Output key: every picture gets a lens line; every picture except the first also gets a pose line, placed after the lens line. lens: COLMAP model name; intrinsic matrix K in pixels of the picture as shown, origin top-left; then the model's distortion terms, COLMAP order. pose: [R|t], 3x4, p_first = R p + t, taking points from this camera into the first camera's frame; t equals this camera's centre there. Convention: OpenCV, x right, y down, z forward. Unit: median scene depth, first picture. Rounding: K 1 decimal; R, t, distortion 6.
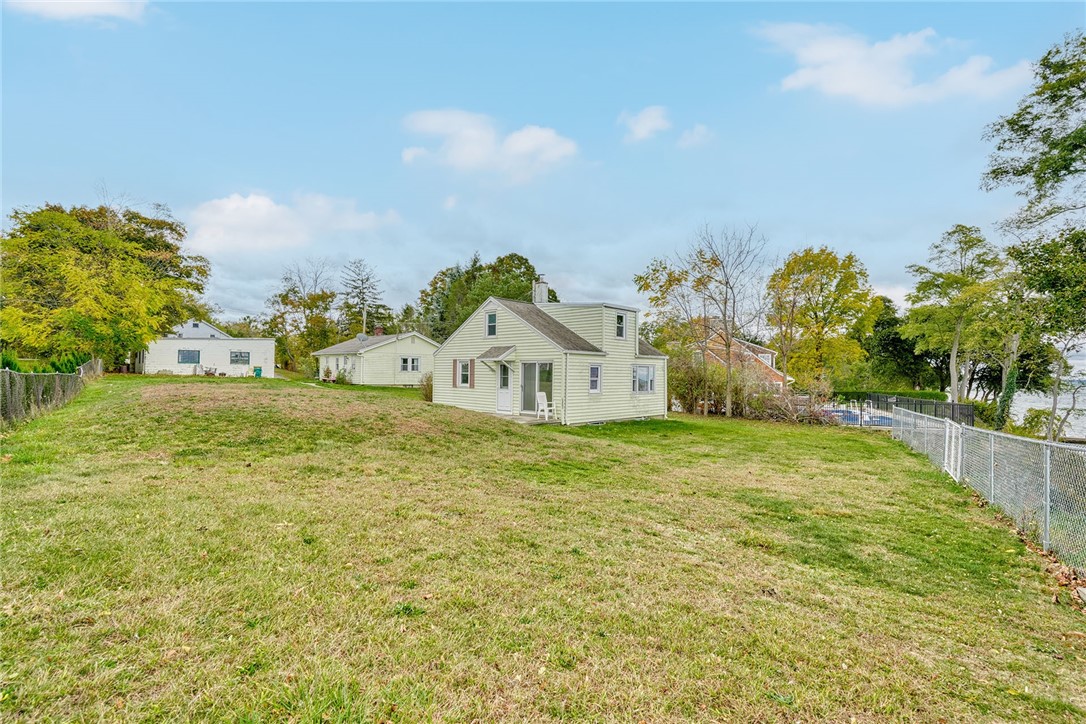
lens RADIAL K [[492.7, 0, 537.1], [0, 492.7, 360.4], [0, 0, 1]] dist [-0.003450, -0.000236]
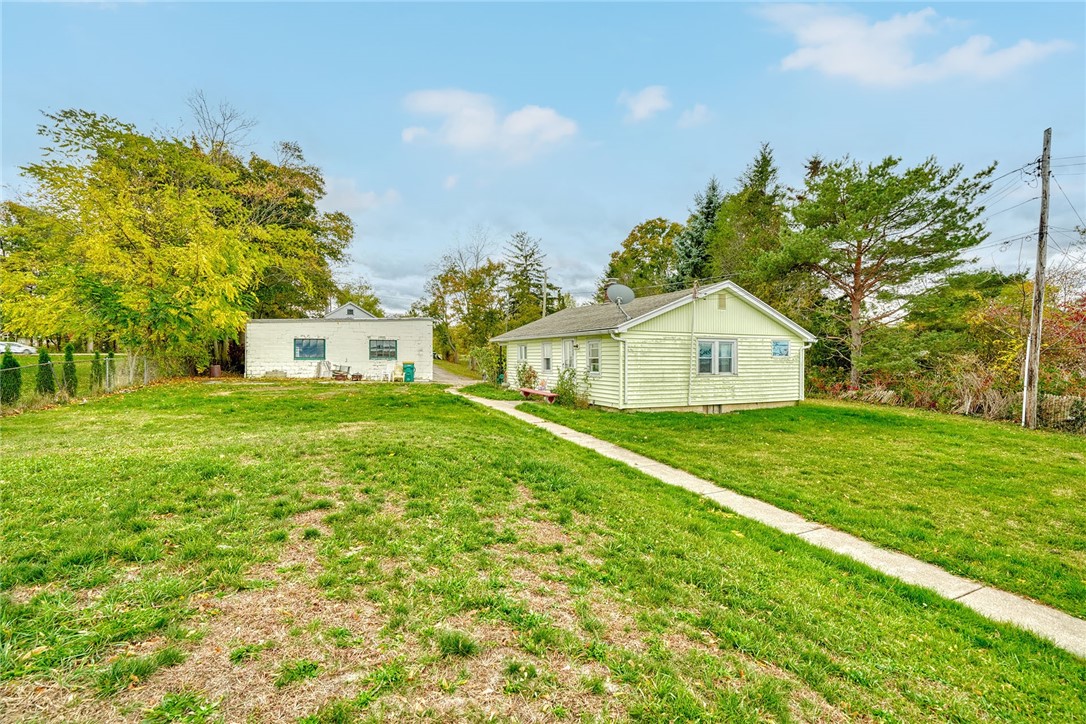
lens RADIAL K [[492.7, 0, 546.2], [0, 492.7, 360.5], [0, 0, 1]] dist [-0.003450, -0.000236]
pose [[0.963164, -0.011336, -0.268675, -0.220805], [0.018402, 0.999547, 0.023798, -0.002187], [0.268284, -0.027866, 0.962937, 0.425146]]
